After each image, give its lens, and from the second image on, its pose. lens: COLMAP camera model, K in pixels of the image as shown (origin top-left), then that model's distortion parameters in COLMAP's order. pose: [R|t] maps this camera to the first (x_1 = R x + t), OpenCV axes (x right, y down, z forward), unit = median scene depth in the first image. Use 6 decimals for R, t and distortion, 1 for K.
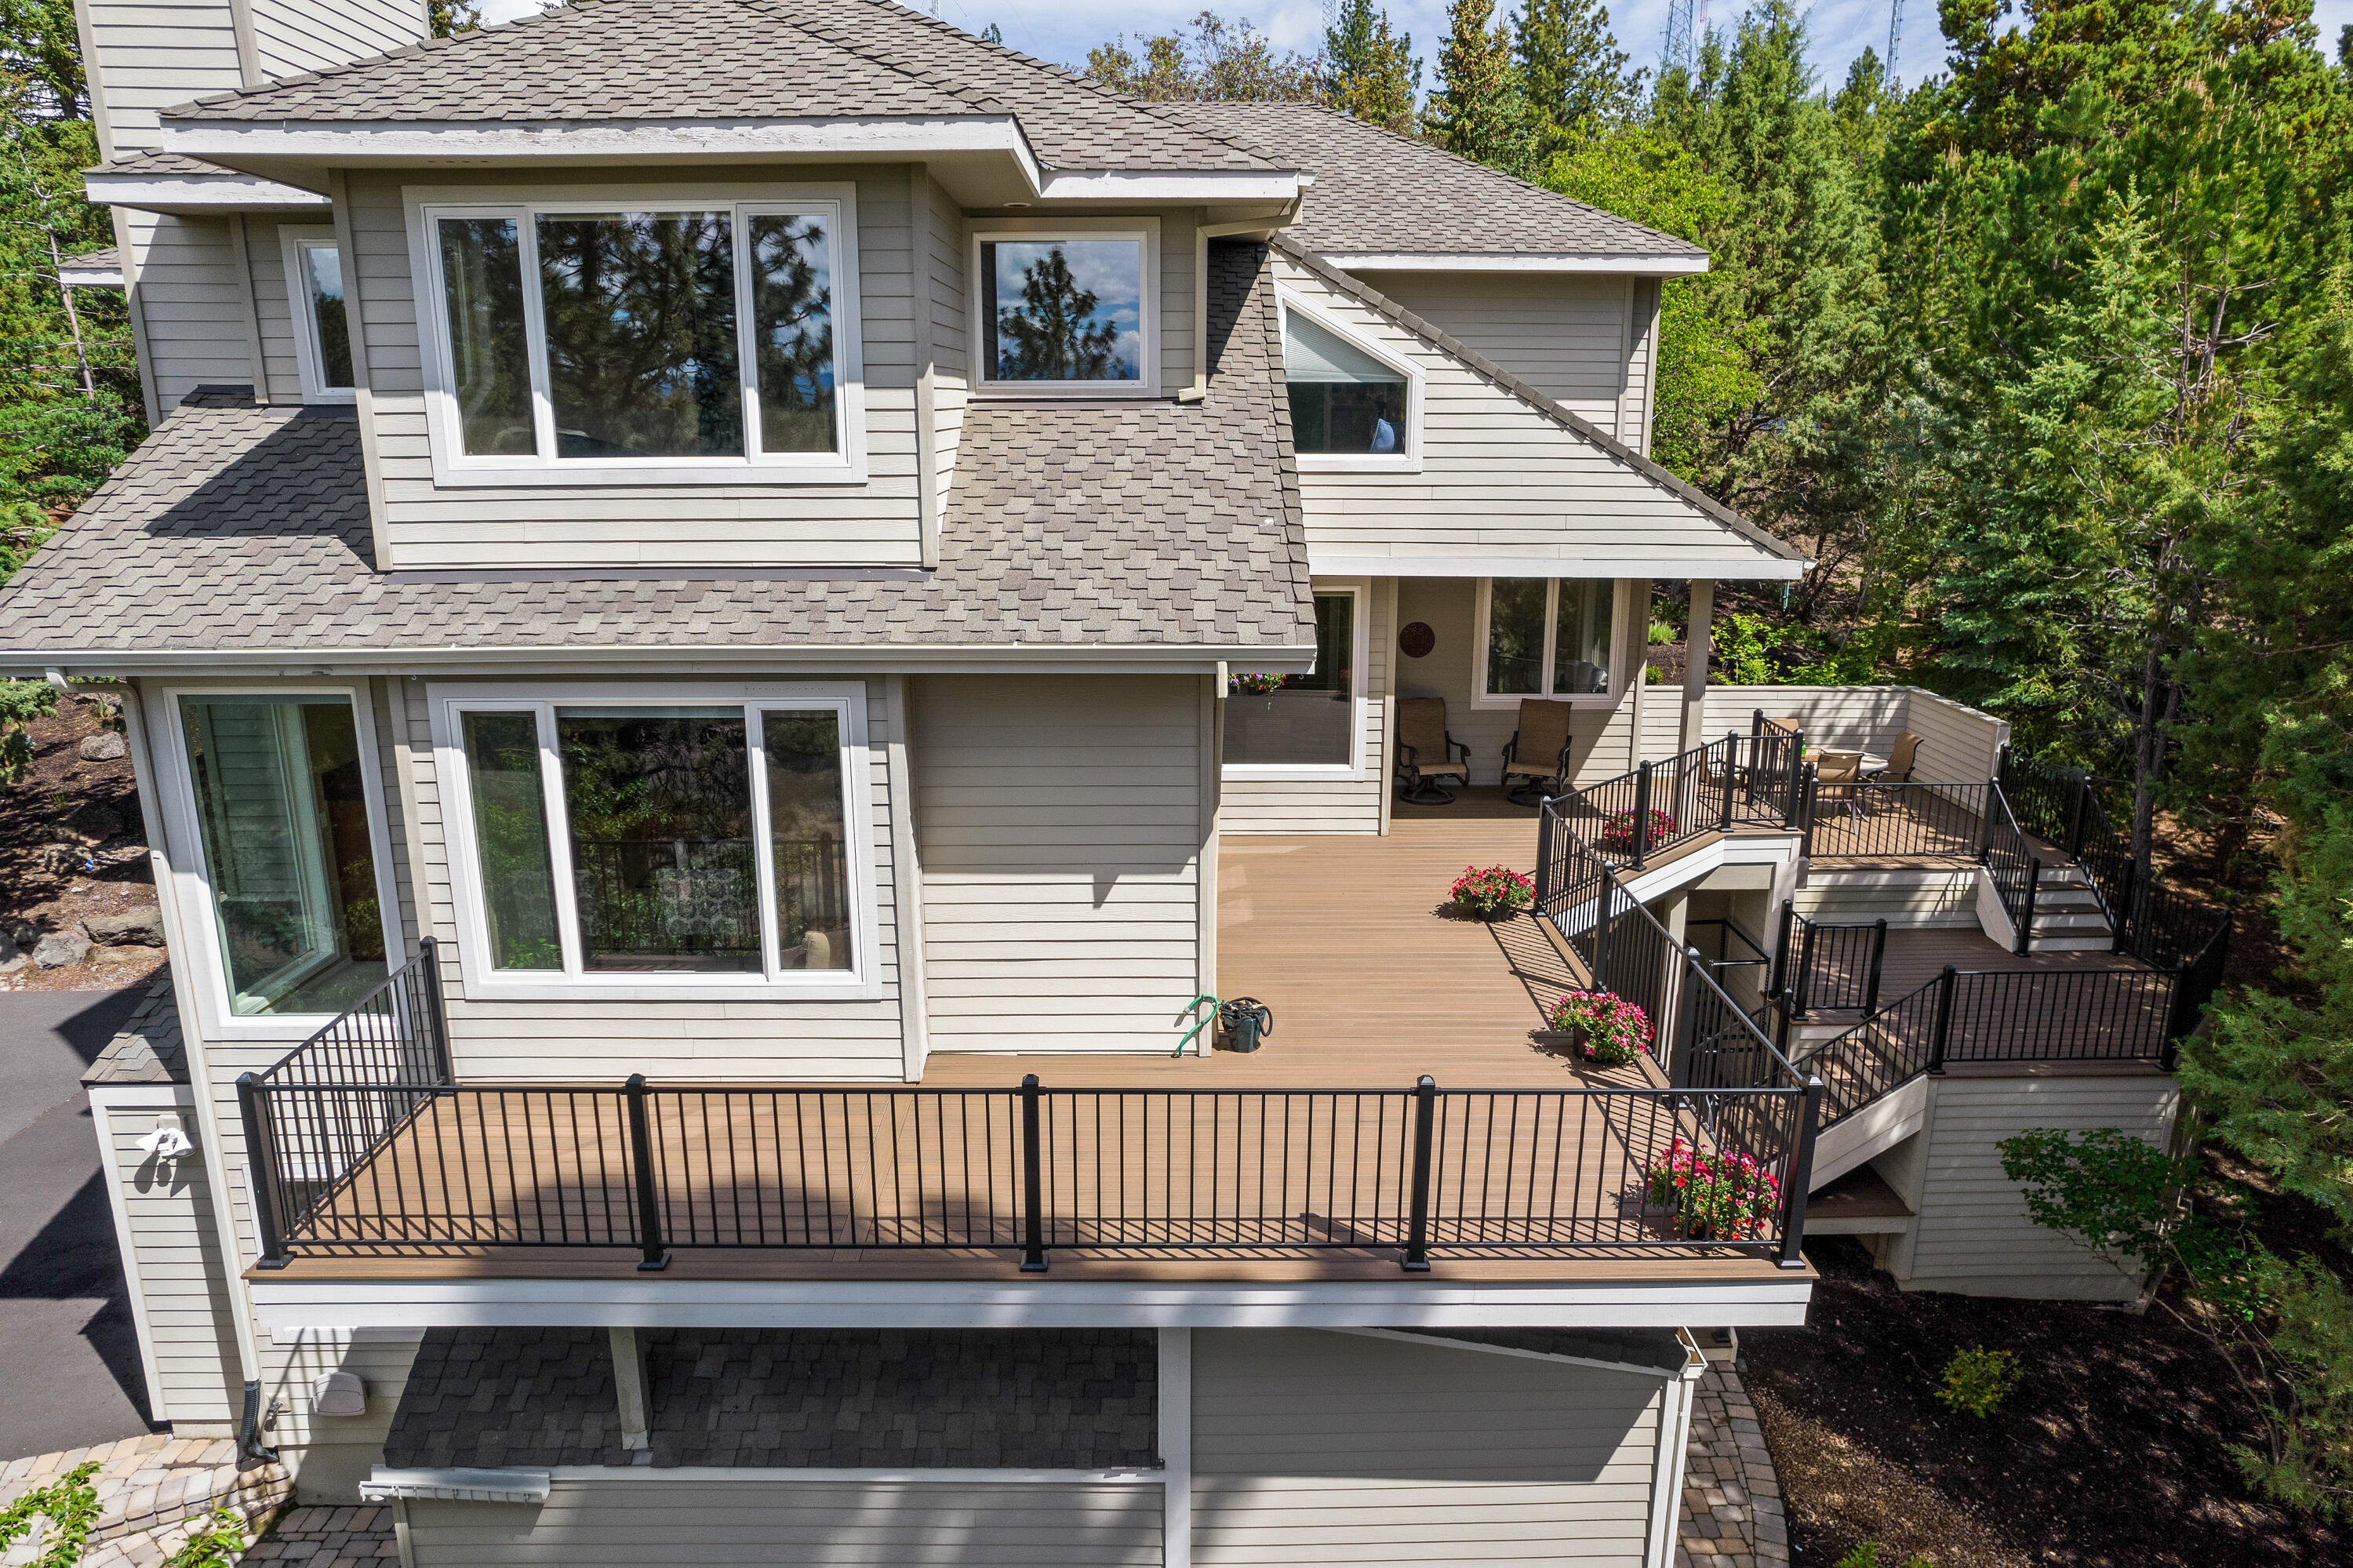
lens RADIAL K [[1532.8, 0, 1176.5], [0, 1532.8, 784.0], [0, 0, 1]] dist [-0.020703, -0.000458]
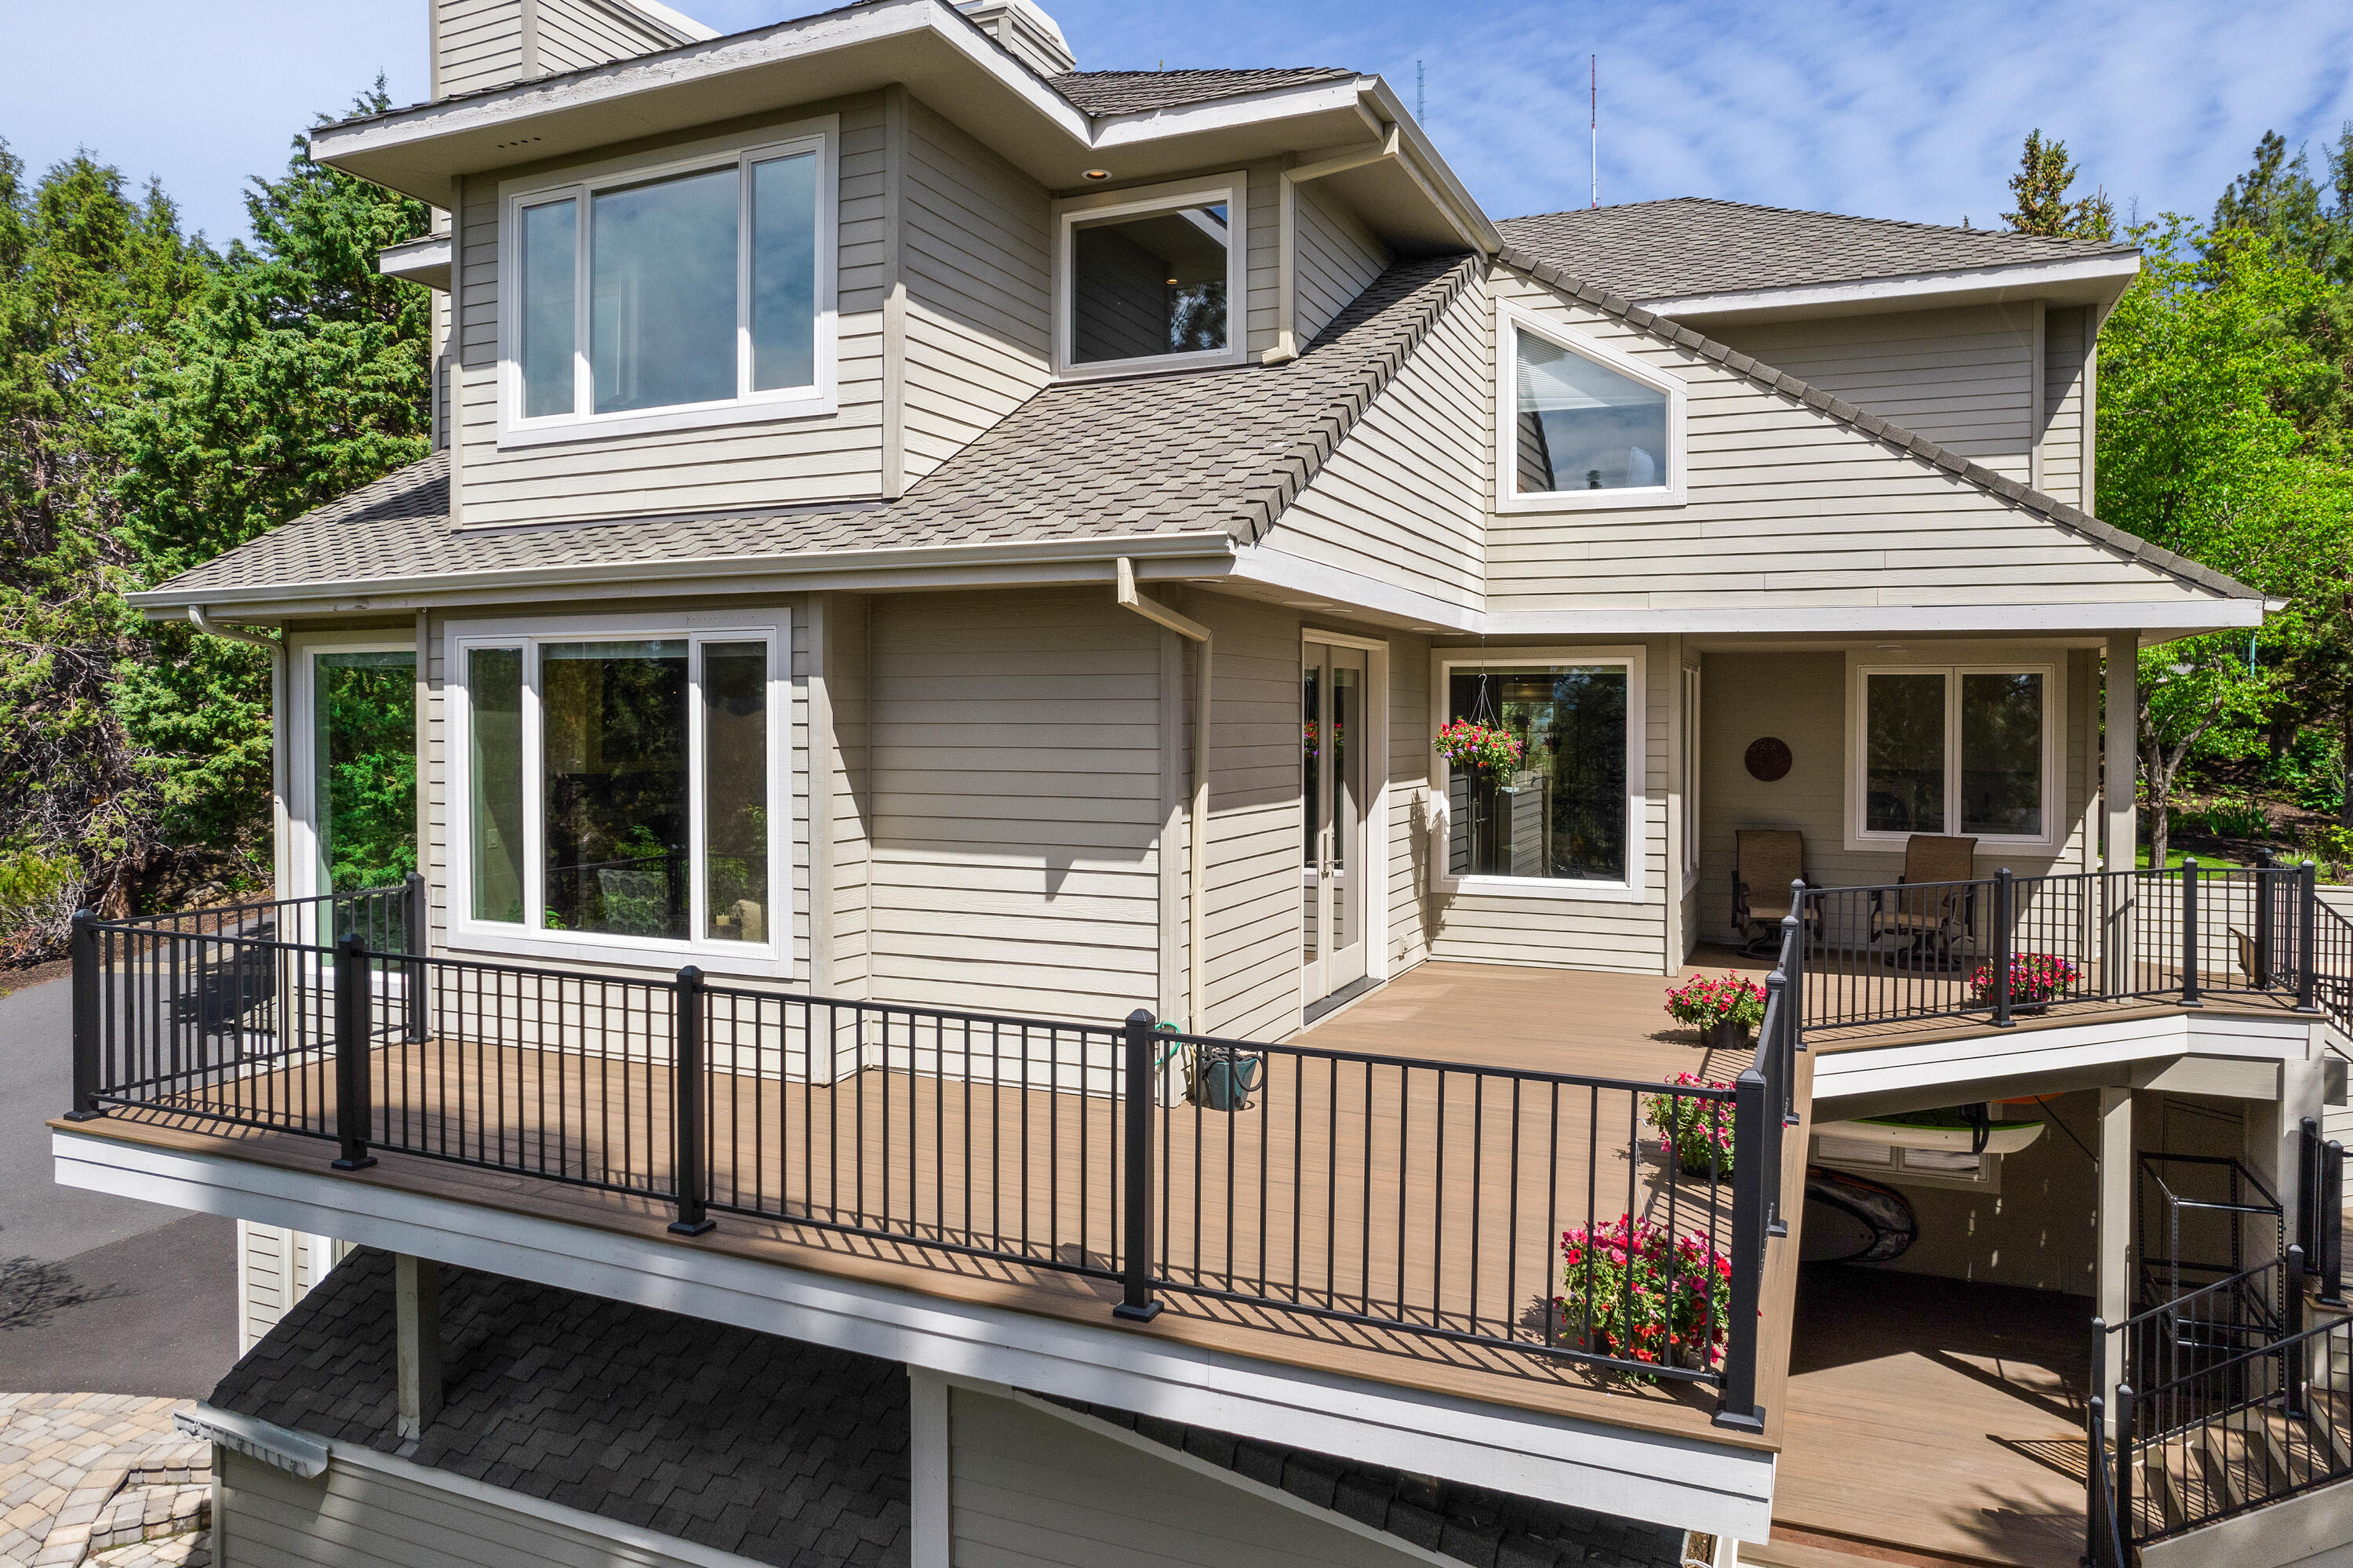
lens RADIAL K [[1544.5, 0, 1170.3], [0, 1544.5, 741.5], [0, 0, 1]] dist [-0.008648, 0.001504]
pose [[0.911627, 0.007707, -0.410947, 0.348991], [-0.100134, 0.973864, -0.203868, 0.160405], [0.398635, 0.227001, 0.888572, 0.262936]]
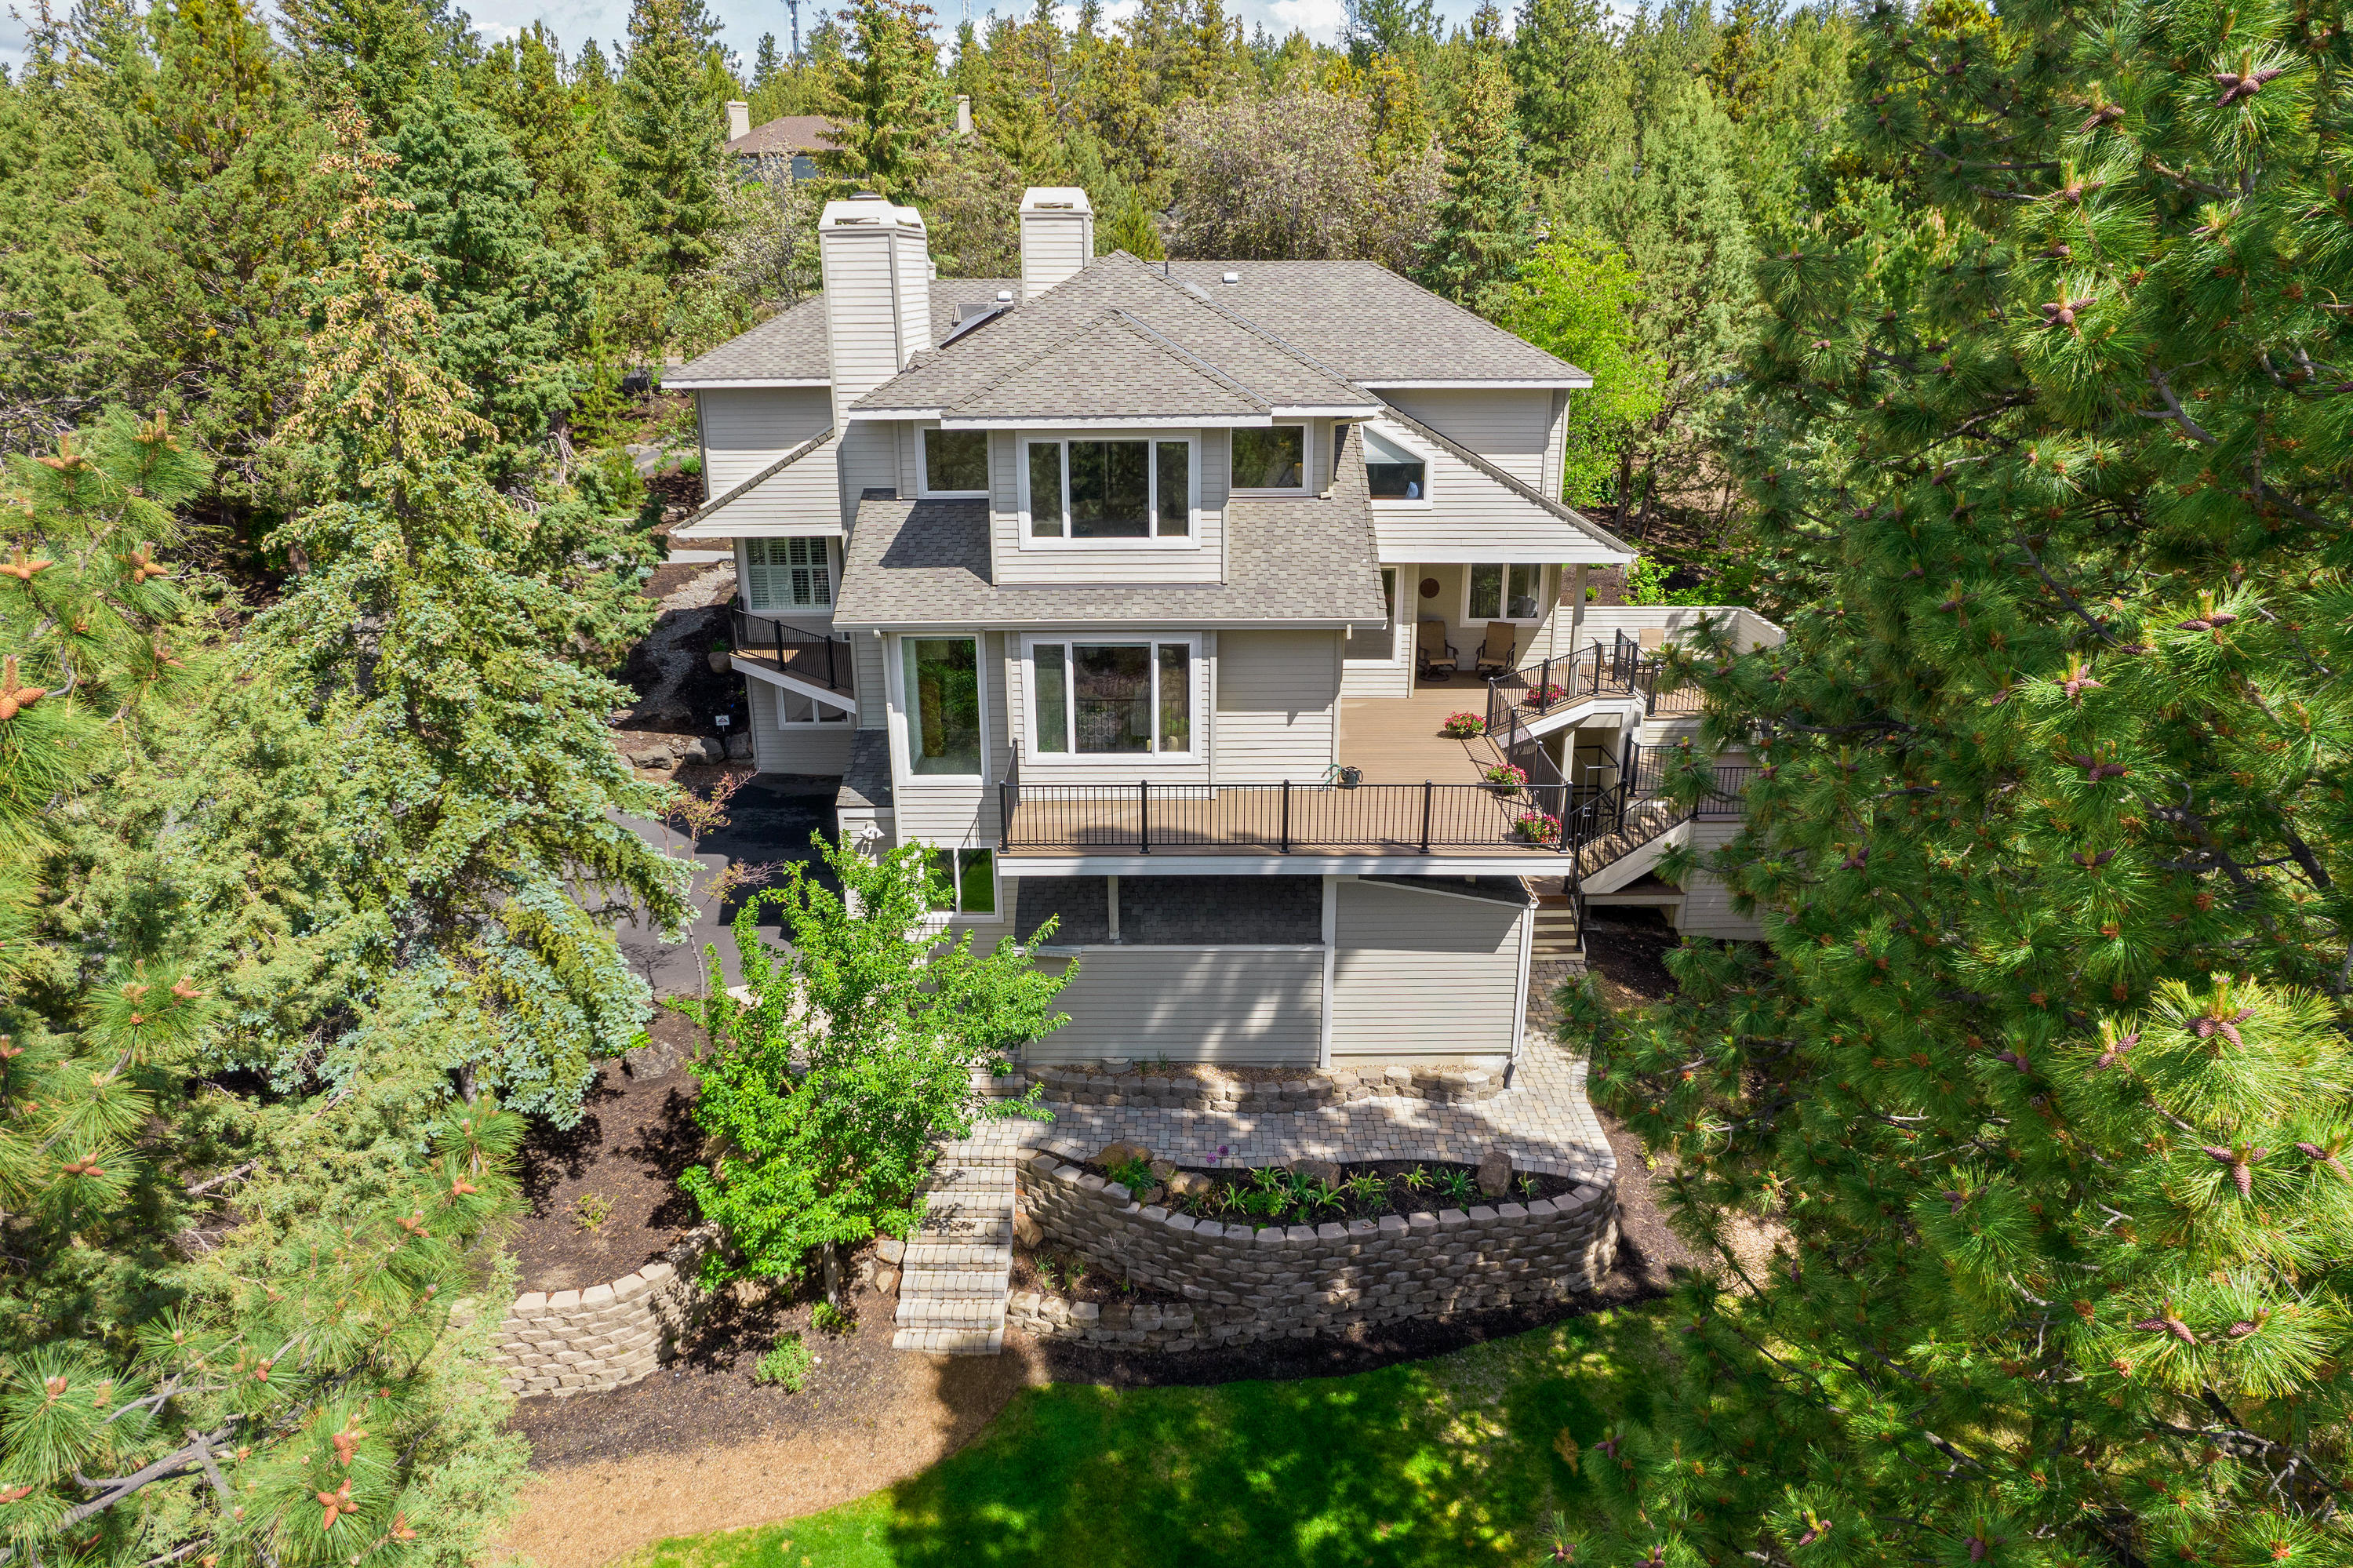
lens RADIAL K [[1458.5, 0, 1176.5], [0, 1458.5, 784.0], [0, 0, 1]] dist [-0.003326, -0.000087]
pose [[0.999851, -0.001331, -0.017233, -0.185041], [0.002776, 0.996449, 0.084147, -0.019334], [0.017060, -0.084183, 0.996304, -1.224532]]
